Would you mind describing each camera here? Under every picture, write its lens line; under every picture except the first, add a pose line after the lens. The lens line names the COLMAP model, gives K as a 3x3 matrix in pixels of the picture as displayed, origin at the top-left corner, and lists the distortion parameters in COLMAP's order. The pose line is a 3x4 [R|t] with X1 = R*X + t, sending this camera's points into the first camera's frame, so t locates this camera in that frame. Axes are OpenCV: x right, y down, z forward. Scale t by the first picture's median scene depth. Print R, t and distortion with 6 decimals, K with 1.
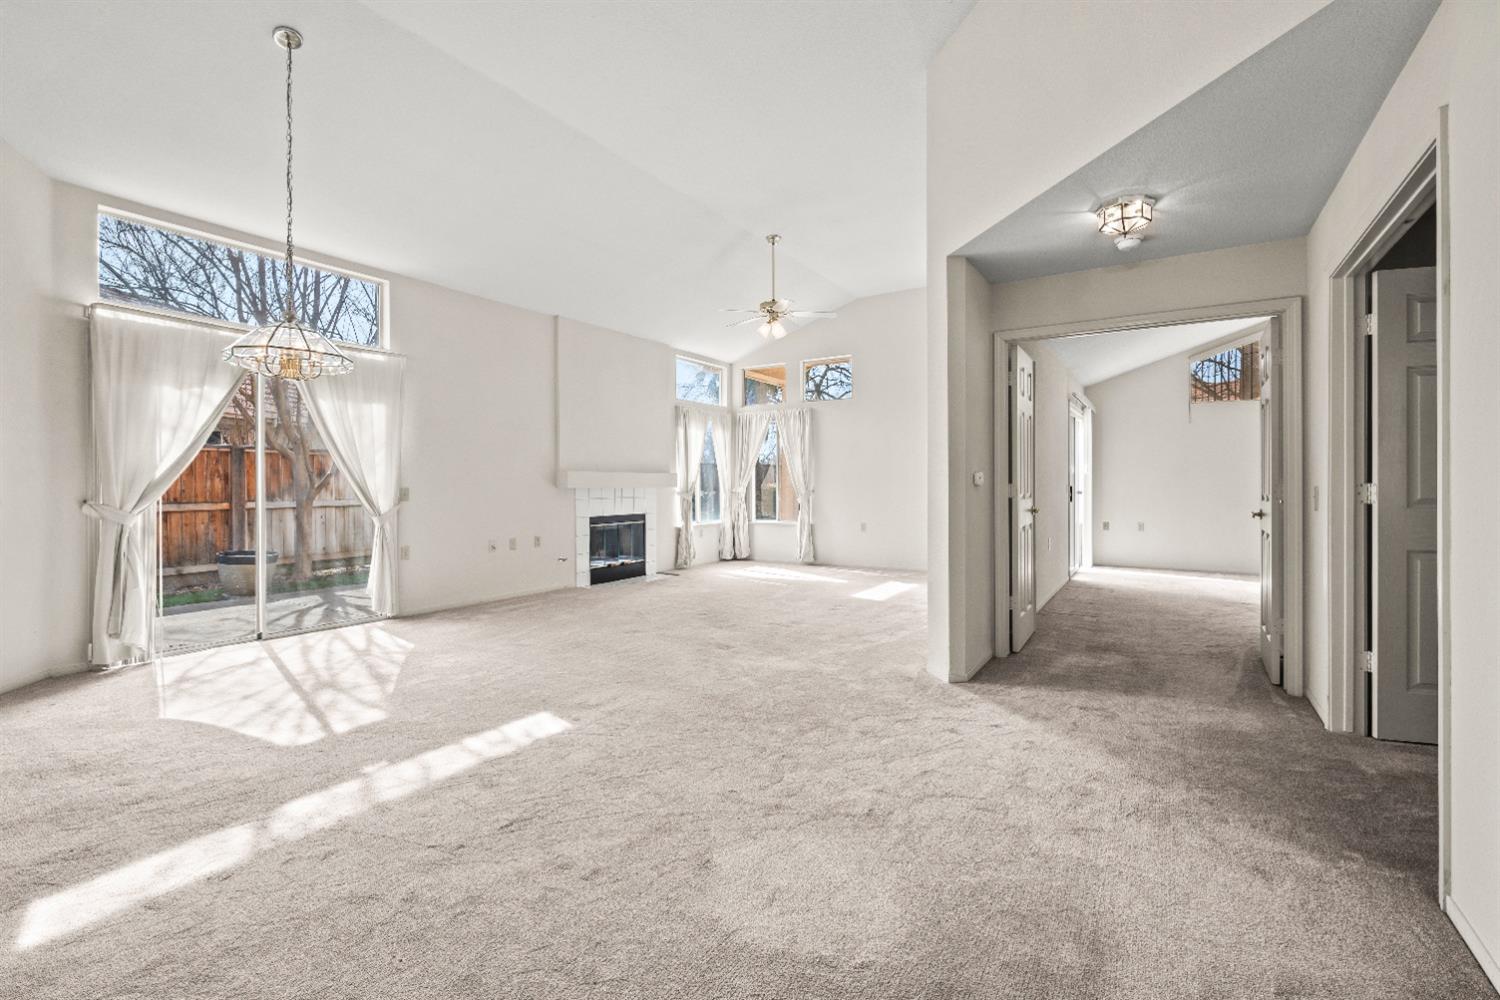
lens RADIAL K [[667.0, 0, 750.4], [0, 667.0, 490.0], [0, 0, 1]] dist [-0.000601, 0.000293]
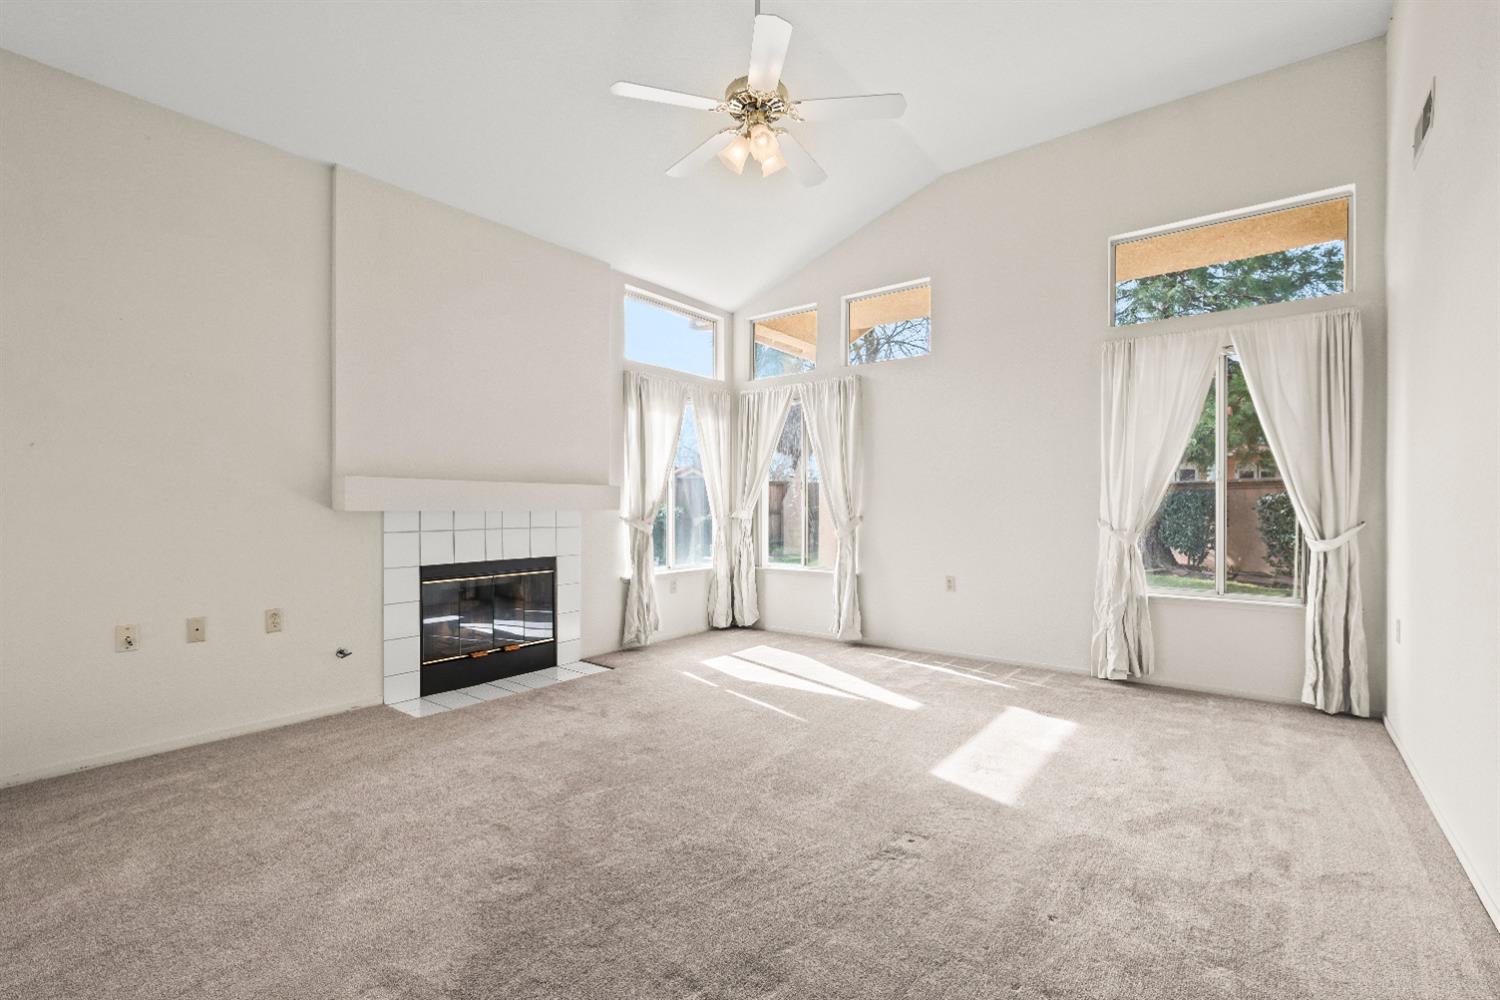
lens RADIAL K [[667.0, 0, 747.8], [0, 667.0, 499.0], [0, 0, 1]] dist [-0.000601, 0.000293]
pose [[0.995267, 0.006694, -0.096951, 0.053489], [-0.008426, 0.999812, -0.017462, -0.004115], [0.096816, 0.018196, 0.995136, 0.424057]]
